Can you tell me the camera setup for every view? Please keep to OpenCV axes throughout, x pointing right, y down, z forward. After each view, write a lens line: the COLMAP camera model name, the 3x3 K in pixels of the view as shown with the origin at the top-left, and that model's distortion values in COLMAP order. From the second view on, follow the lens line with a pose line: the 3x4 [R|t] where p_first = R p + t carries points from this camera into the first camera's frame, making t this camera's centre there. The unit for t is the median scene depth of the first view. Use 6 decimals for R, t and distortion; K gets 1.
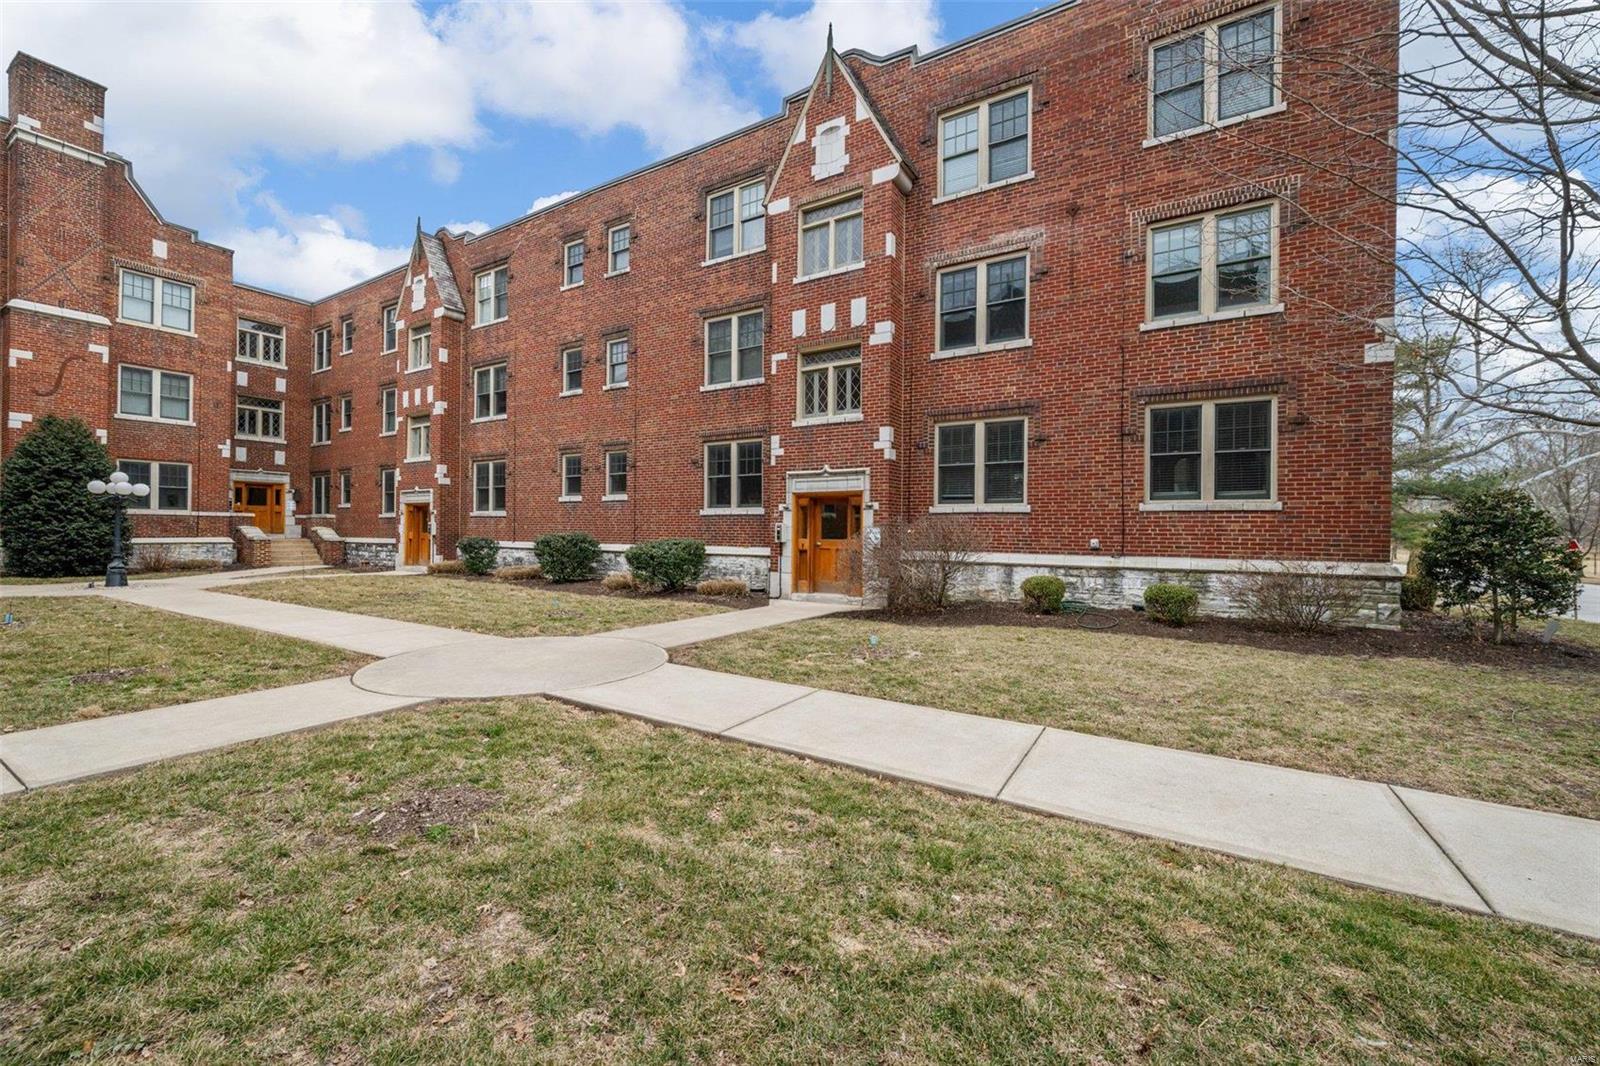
lens RADIAL K [[631.7, 0, 798.9], [0, 631.7, 530.7], [0, 0, 1]] dist [-0.001759, 0.001553]
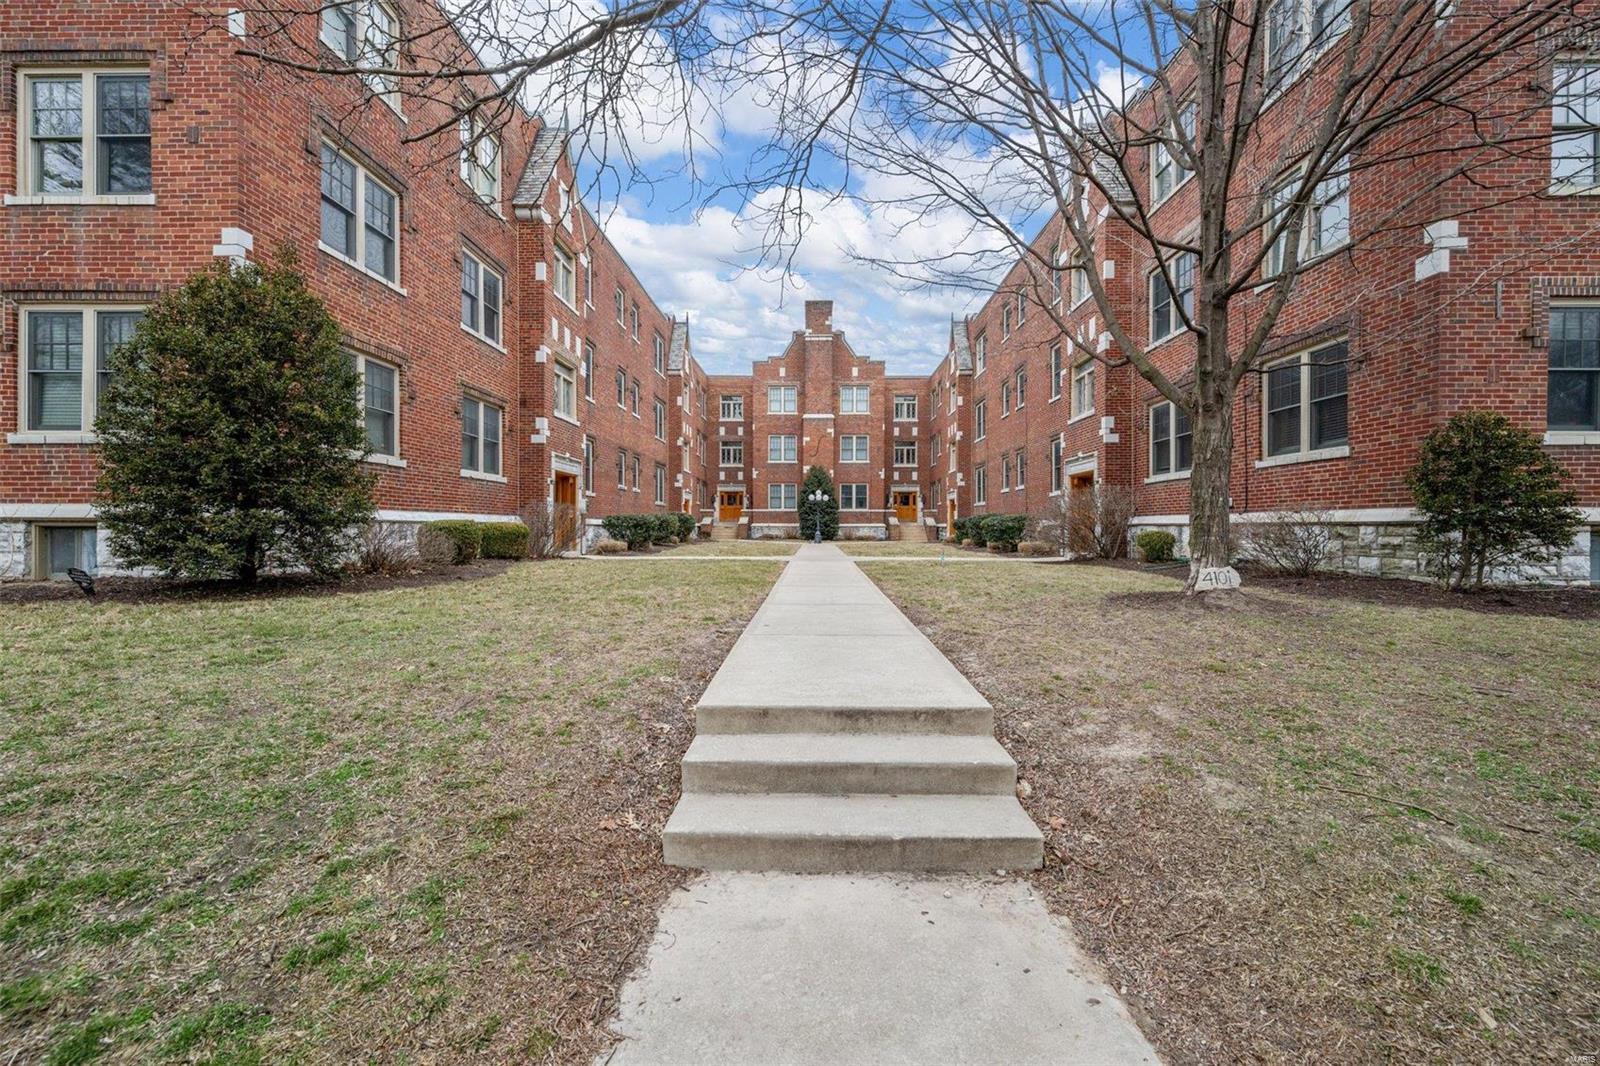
lens RADIAL K [[631.7, 0, 806.1], [0, 631.7, 530.7], [0, 0, 1]] dist [-0.001759, 0.001553]
pose [[0.503040, -0.004561, -0.864251, 0.563370], [0.003587, 0.999988, -0.003190, 0.037944], [0.864256, -0.001495, 0.503051, -0.083097]]
